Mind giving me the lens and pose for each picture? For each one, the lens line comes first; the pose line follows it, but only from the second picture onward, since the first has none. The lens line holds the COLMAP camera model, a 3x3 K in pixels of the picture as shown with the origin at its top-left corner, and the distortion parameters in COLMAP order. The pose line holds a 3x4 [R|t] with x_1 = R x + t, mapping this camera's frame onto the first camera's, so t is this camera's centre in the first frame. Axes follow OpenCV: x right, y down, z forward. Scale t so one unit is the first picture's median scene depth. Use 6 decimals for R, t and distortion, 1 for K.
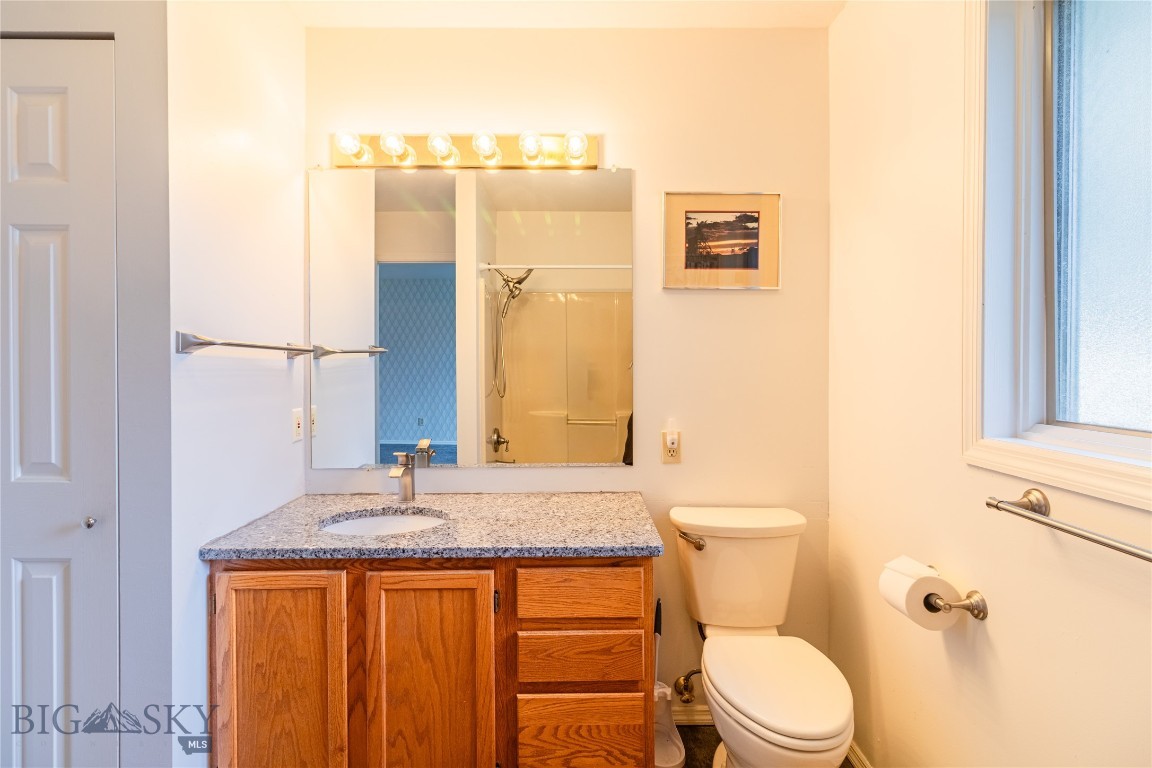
lens RADIAL K [[552.2, 0, 582.5], [0, 552.2, 363.8], [0, 0, 1]] dist [0.001011, 0.000151]
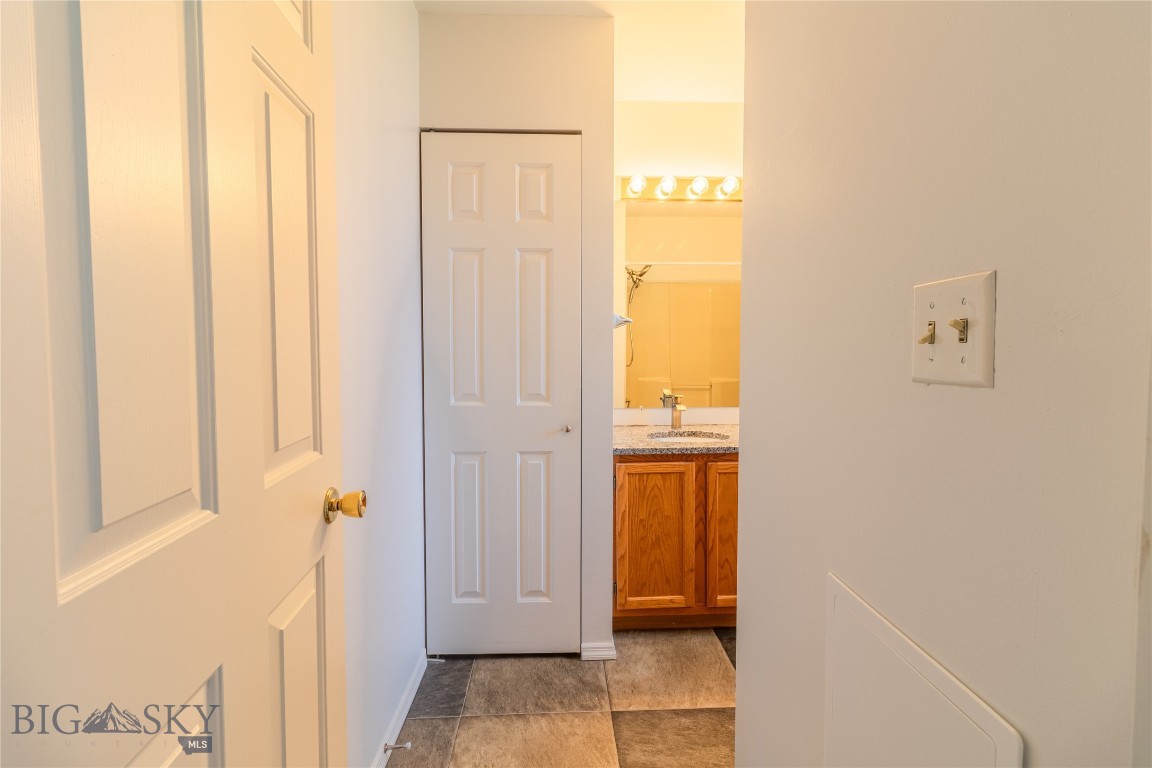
lens RADIAL K [[530.9, 0, 576.7], [0, 530.9, 366.0], [0, 0, 1]] dist [0.001912, 0.000255]
pose [[0.999317, -0.004172, 0.036712, -0.830006], [0.002823, 0.999322, 0.036703, 0.034461], [-0.036840, -0.036574, 0.998652, -0.533878]]
